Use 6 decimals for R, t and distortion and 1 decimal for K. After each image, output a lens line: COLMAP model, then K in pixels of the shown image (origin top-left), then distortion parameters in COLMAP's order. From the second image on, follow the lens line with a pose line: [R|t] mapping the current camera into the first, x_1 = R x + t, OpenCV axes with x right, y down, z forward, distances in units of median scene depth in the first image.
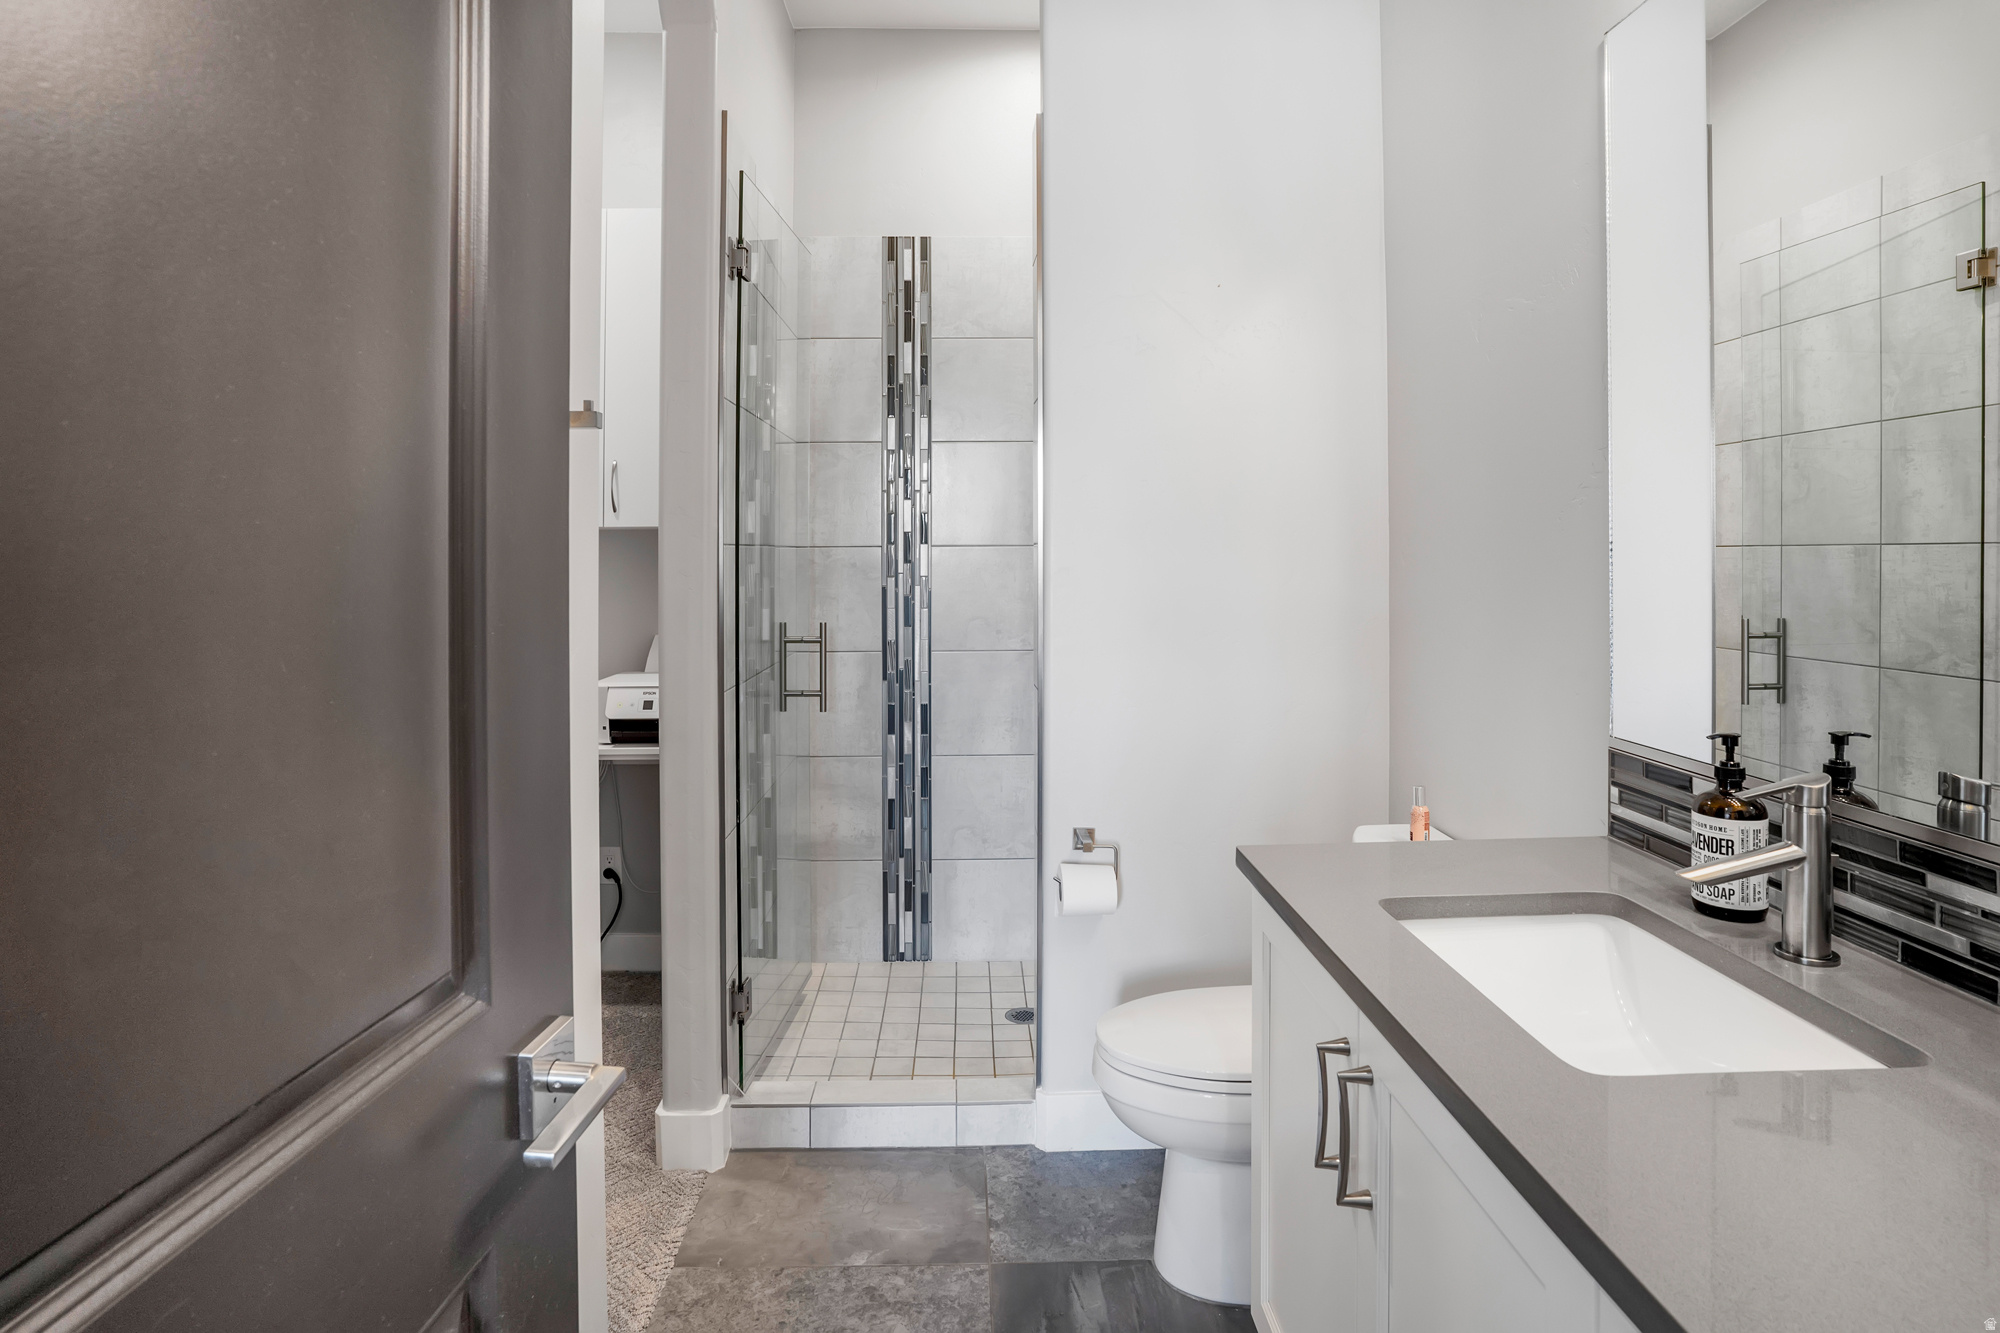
lens RADIAL K [[989.9, 0, 965.1], [0, 989.9, 656.4], [0, 0, 1]] dist [-0.018094, -0.000044]
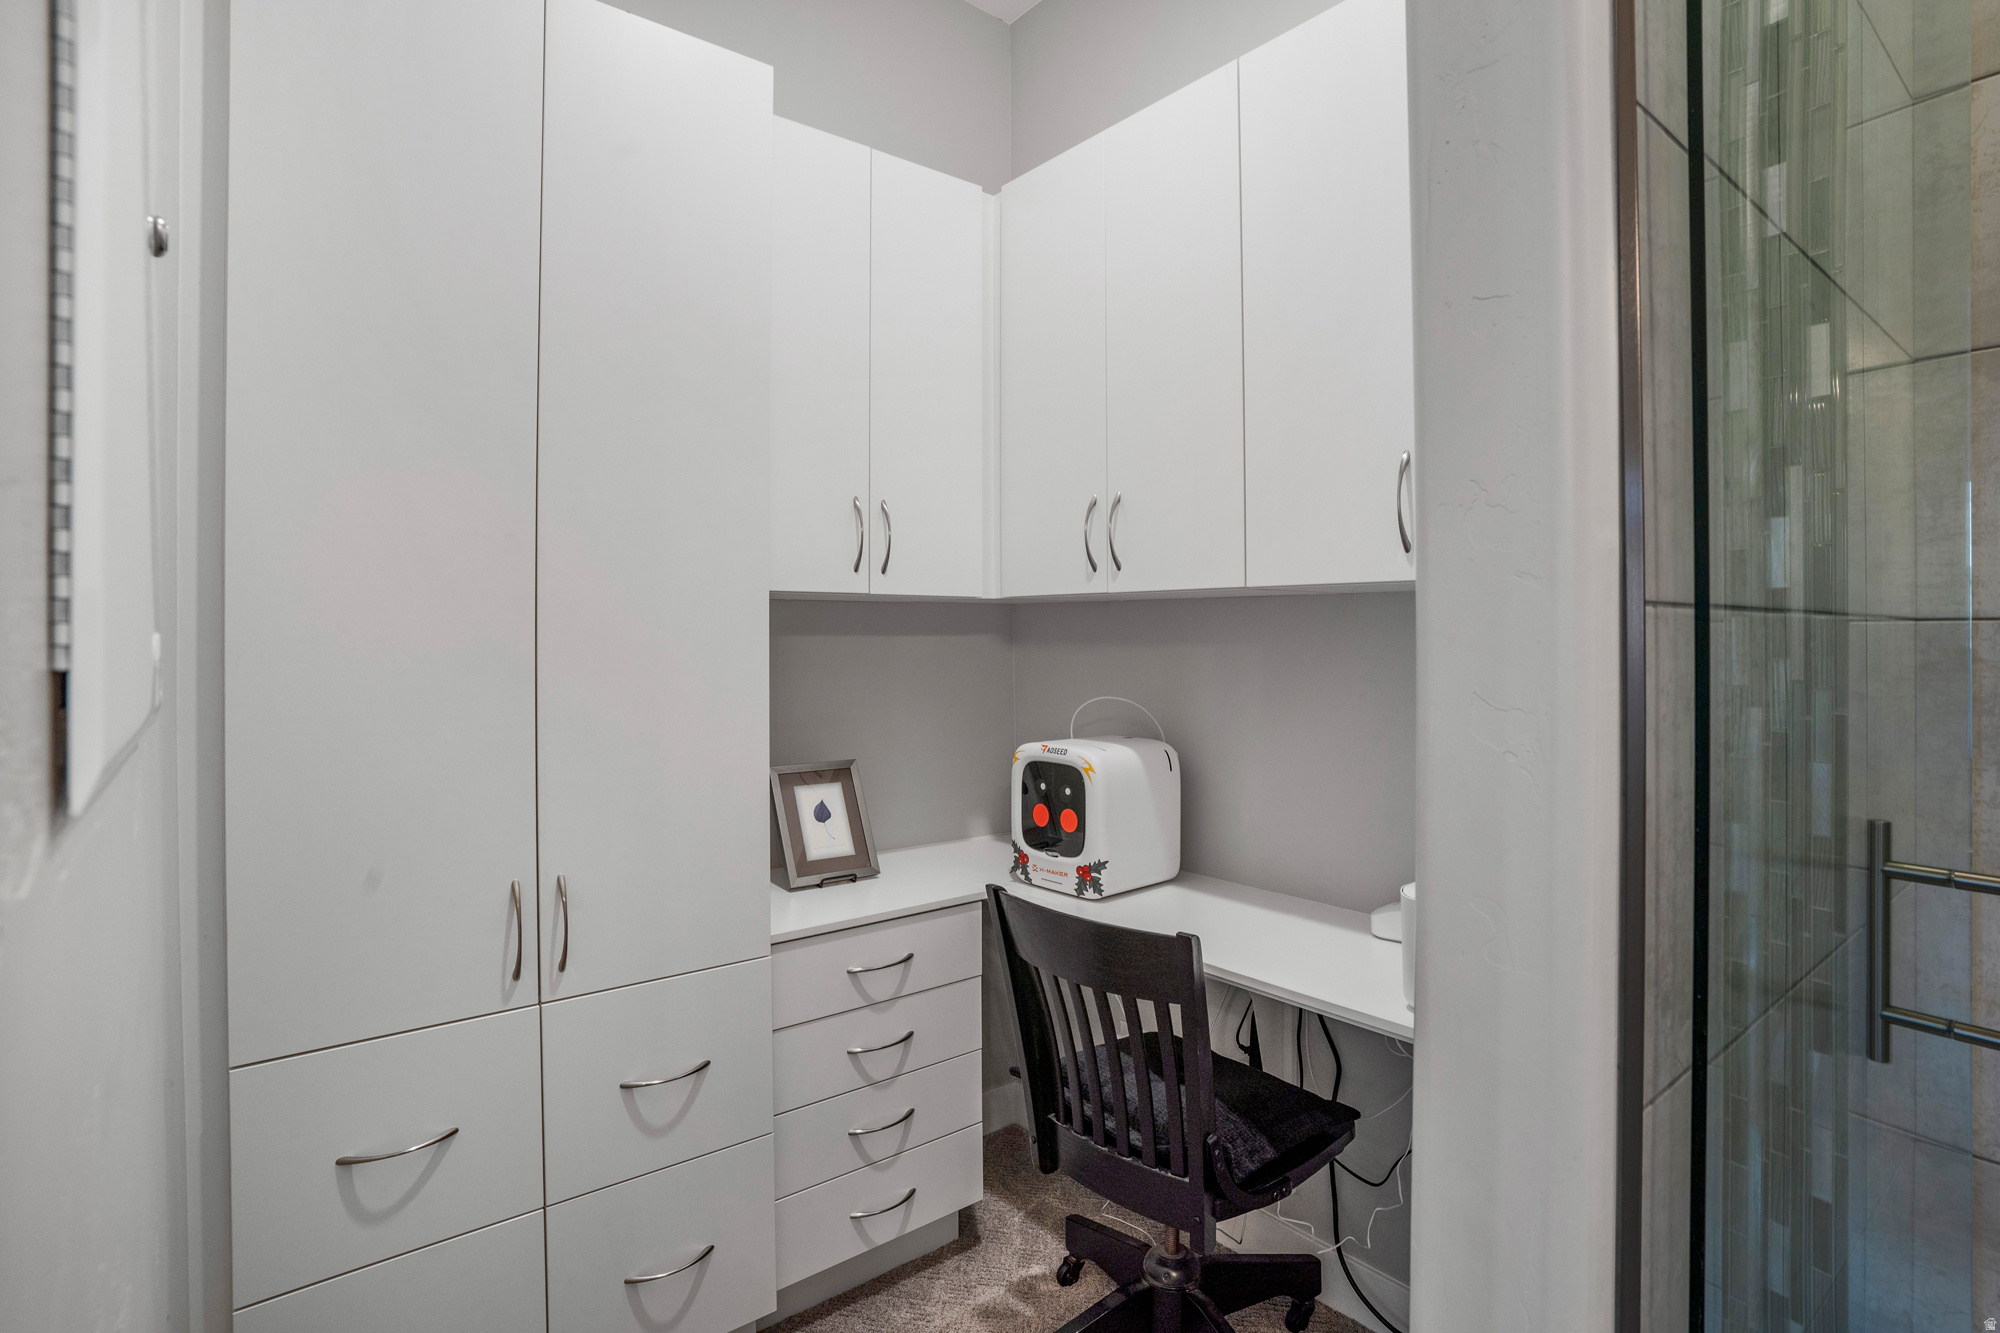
lens RADIAL K [[989.9, 0, 965.1], [0, 989.9, 656.4], [0, 0, 1]] dist [-0.018094, -0.000044]
pose [[0.605682, -0.015630, -0.795554, -0.097285], [-0.048691, 0.997205, -0.056661, -0.057773], [0.794216, 0.073055, 0.603228, 0.487690]]
